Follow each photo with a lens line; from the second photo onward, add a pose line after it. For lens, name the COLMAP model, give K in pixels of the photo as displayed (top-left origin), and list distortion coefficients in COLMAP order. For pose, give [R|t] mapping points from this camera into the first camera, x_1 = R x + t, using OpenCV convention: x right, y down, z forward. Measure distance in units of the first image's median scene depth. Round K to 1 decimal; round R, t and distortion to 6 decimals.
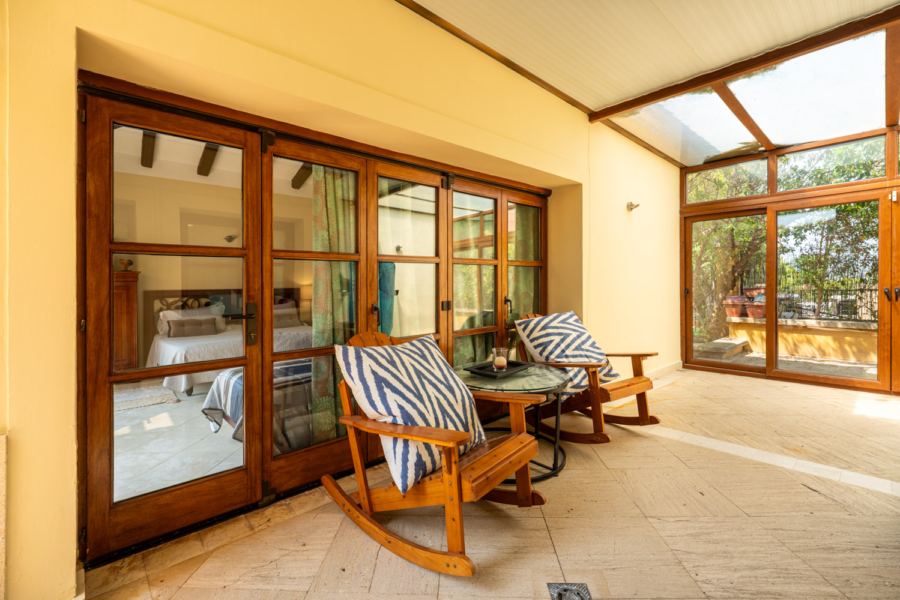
lens RADIAL K [[399.0, 0, 452.0], [0, 399.0, 294.9], [0, 0, 1]] dist [0.000479, 0.000078]
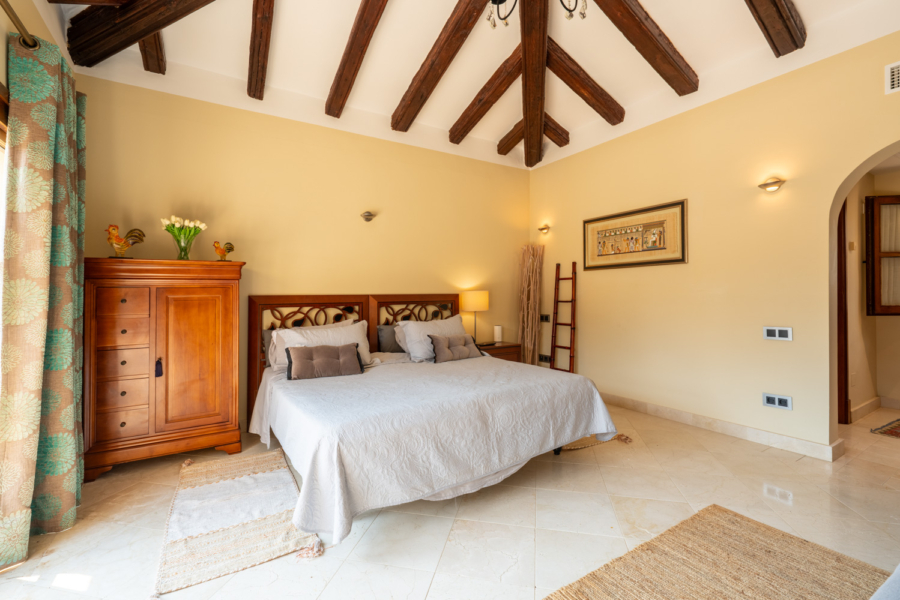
lens RADIAL K [[399.0, 0, 448.5], [0, 399.0, 299.1], [0, 0, 1]] dist [0.000479, 0.000078]
pose [[0.983169, 0.001330, -0.182696, -0.351635], [-0.003988, 0.999891, -0.014183, 0.001655], [0.182657, 0.014673, 0.983067, 0.444356]]
